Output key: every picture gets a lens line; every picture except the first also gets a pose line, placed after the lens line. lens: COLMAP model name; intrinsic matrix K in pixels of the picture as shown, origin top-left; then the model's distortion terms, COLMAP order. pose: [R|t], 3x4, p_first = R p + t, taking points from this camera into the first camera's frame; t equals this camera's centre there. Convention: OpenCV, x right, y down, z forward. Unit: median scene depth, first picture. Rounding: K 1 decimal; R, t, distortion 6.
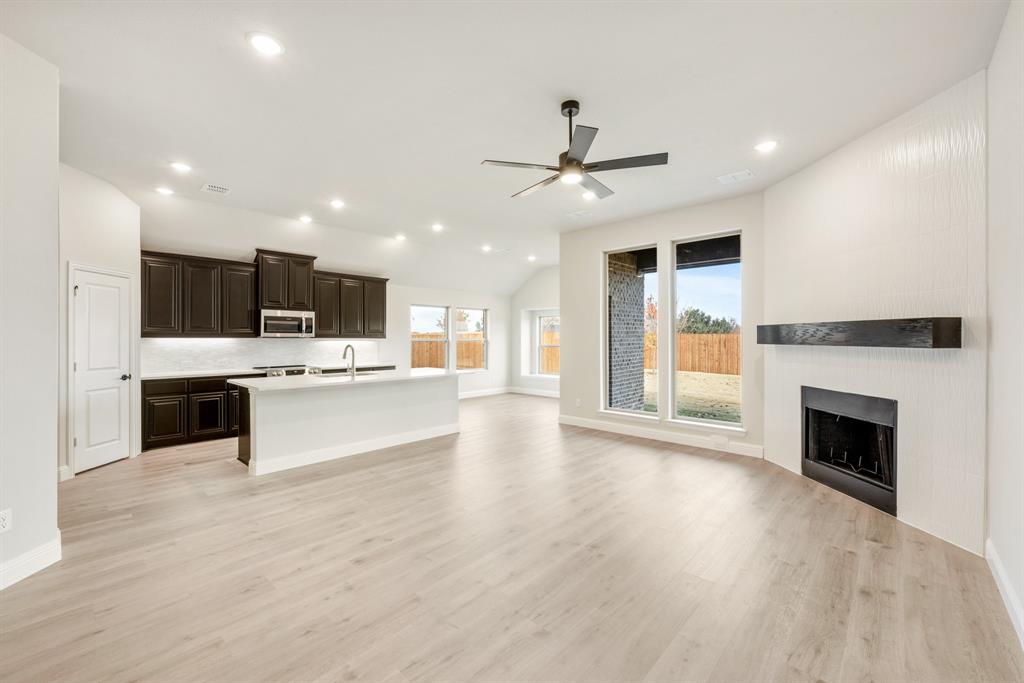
lens RADIAL K [[416.1, 0, 512.7], [0, 416.1, 339.2], [0, 0, 1]] dist [0.000463, -0.001027]
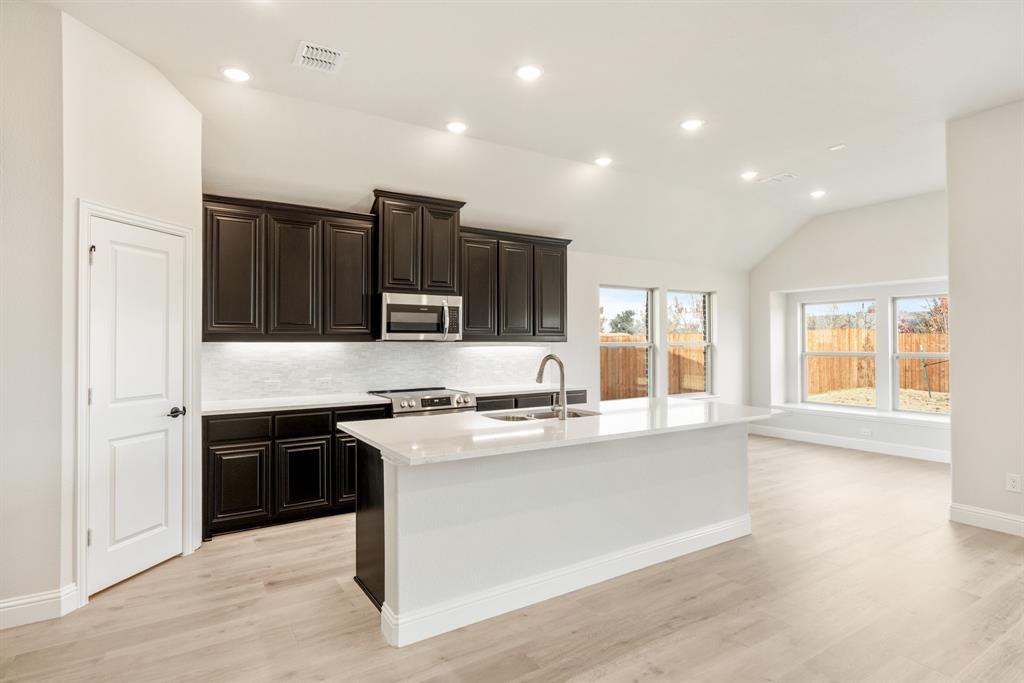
lens RADIAL K [[538.4, 0, 513.1], [0, 538.4, 338.4], [0, 0, 1]] dist [-0.001946, 0.000056]
pose [[0.968029, -0.004903, -0.250790, -0.295921], [0.002608, 0.999952, -0.009482, -0.000231], [0.250824, 0.008524, 0.967995, 0.393195]]
